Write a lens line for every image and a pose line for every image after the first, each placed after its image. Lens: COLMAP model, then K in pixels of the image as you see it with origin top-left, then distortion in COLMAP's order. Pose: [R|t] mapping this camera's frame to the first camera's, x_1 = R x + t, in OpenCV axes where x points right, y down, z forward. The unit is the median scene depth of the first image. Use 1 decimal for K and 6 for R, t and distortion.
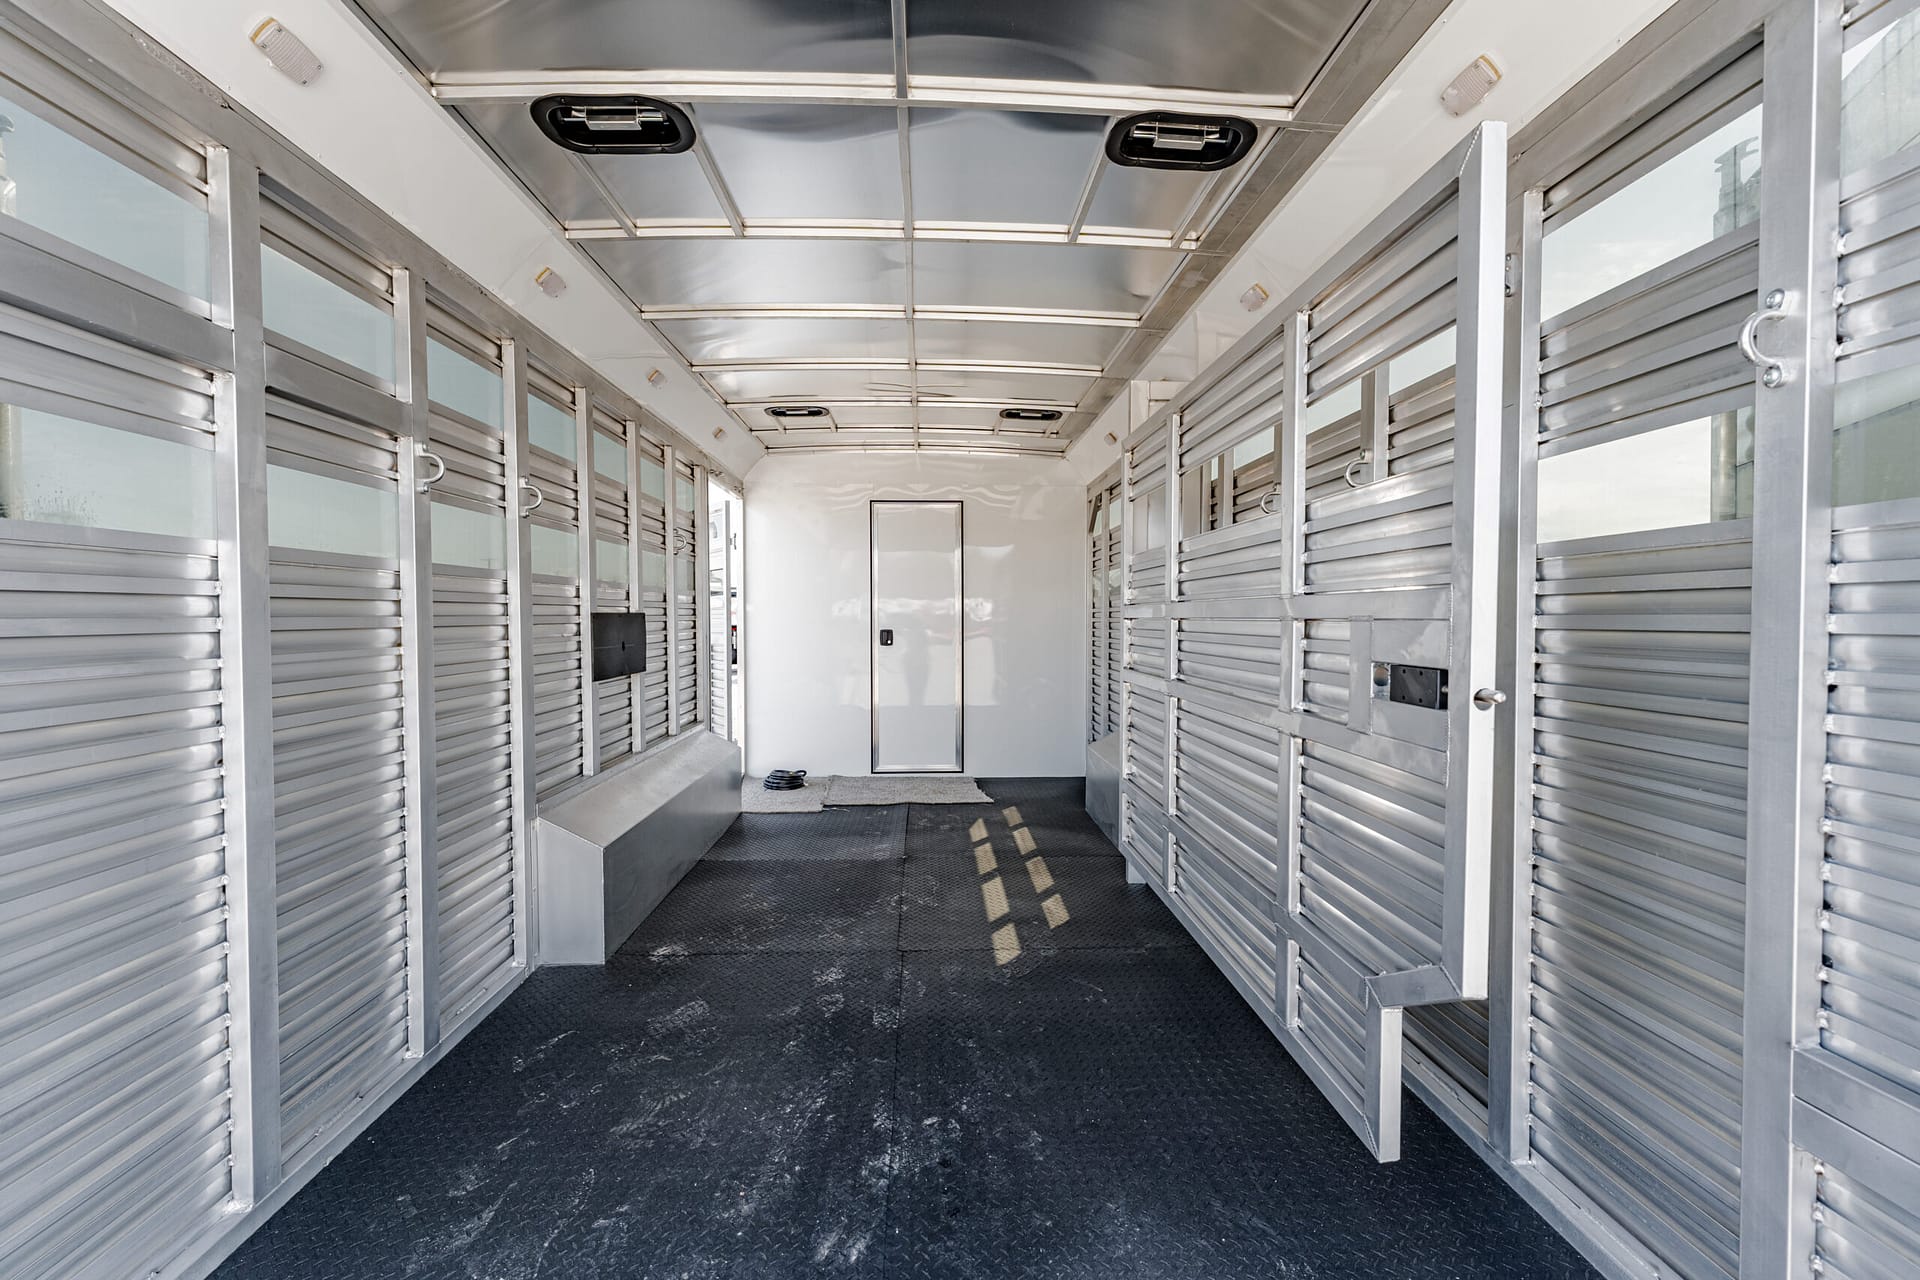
lens RADIAL K [[694.2, 0, 982.0], [0, 694.2, 624.1], [0, 0, 1]] dist [0.000084, -0.000004]
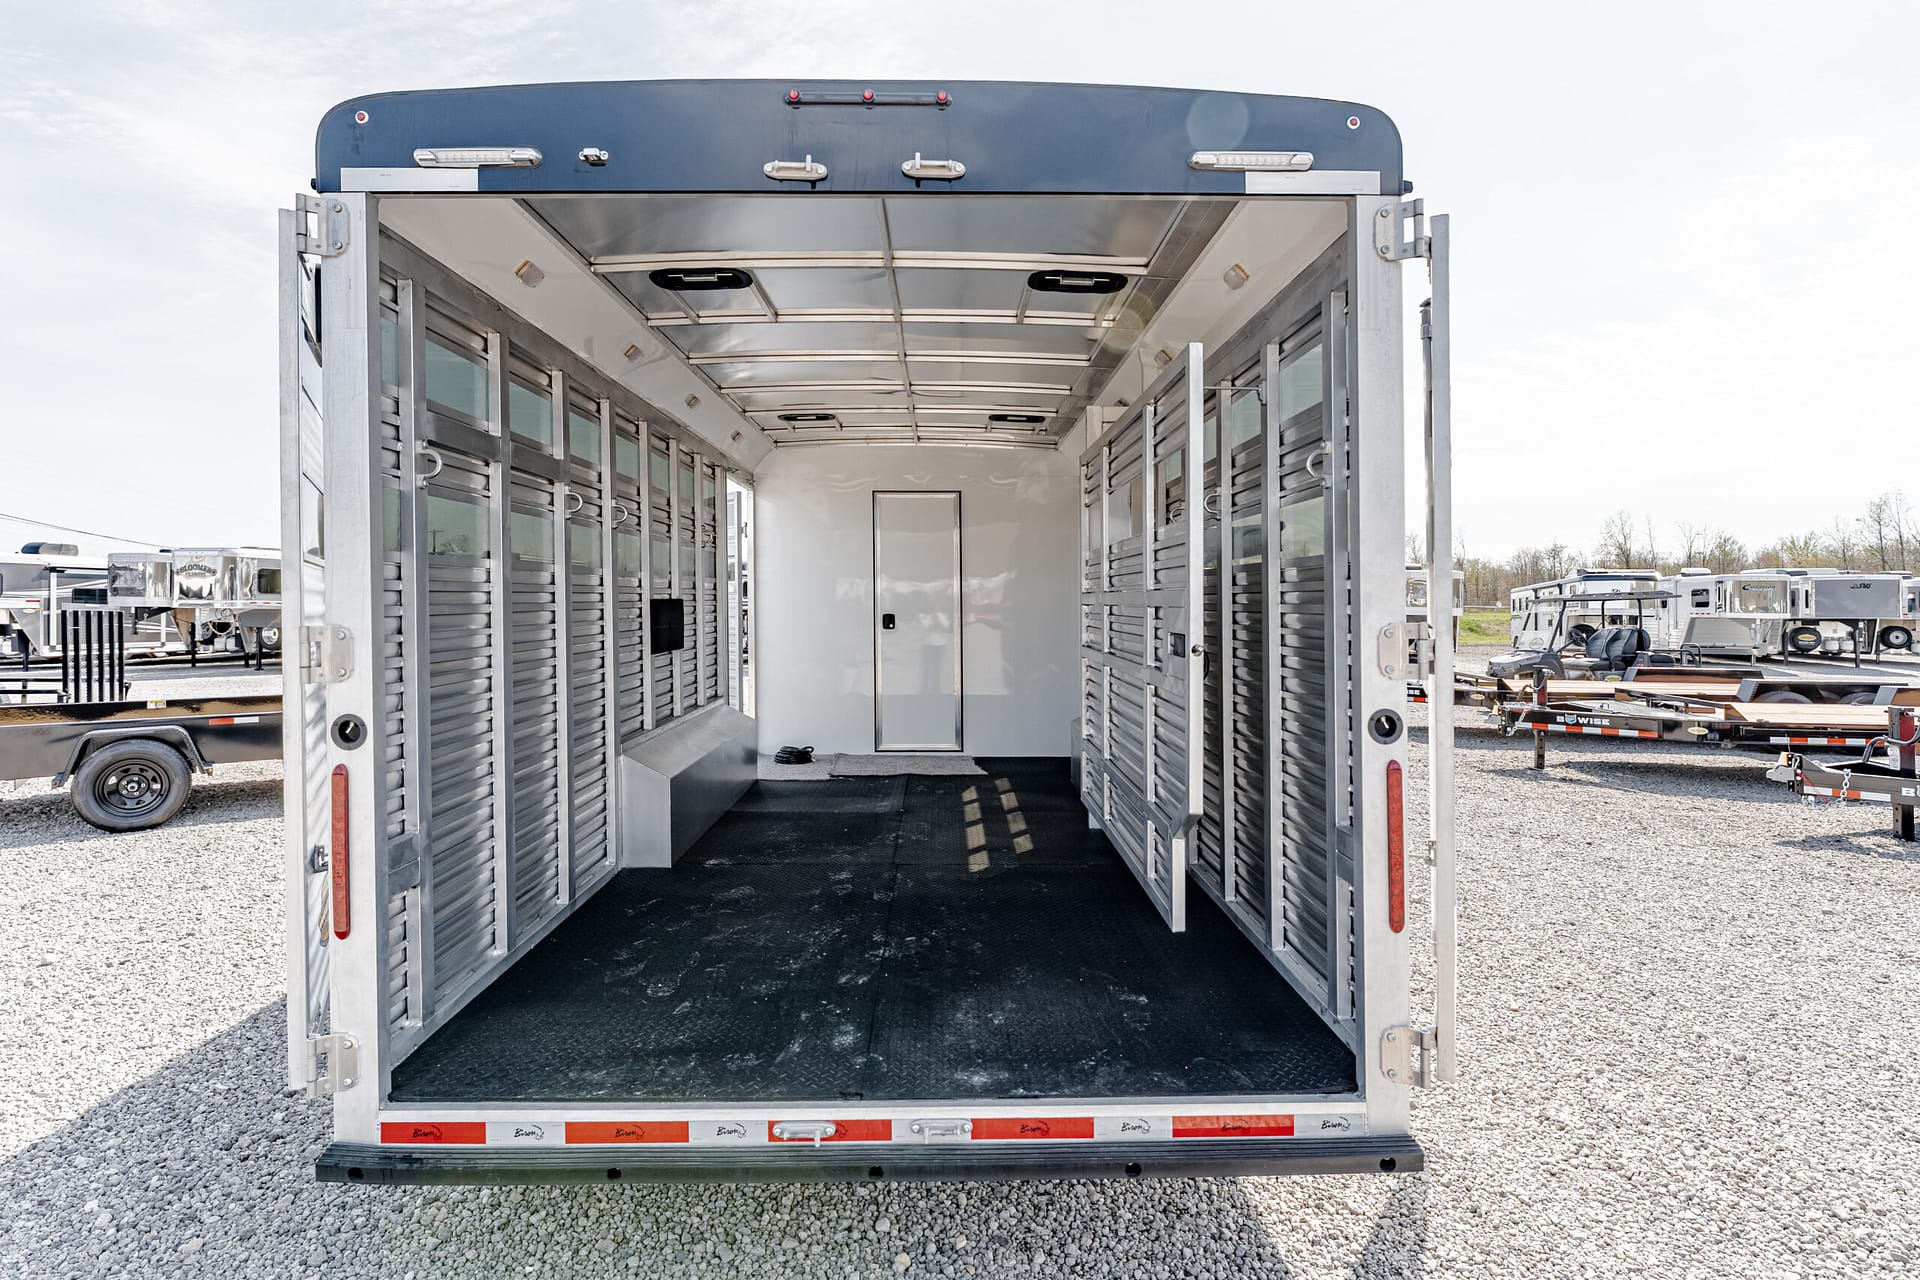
lens RADIAL K [[755.9, 0, 961.8], [0, 755.9, 641.6], [0, 0, 1]] dist [-0.000907, -0.000253]
pose [[0.998964, 0.003927, -0.045348, 0.080471], [-0.001938, 0.999038, 0.043814, -0.000824], [0.045476, -0.043681, 0.998010, -0.448029]]
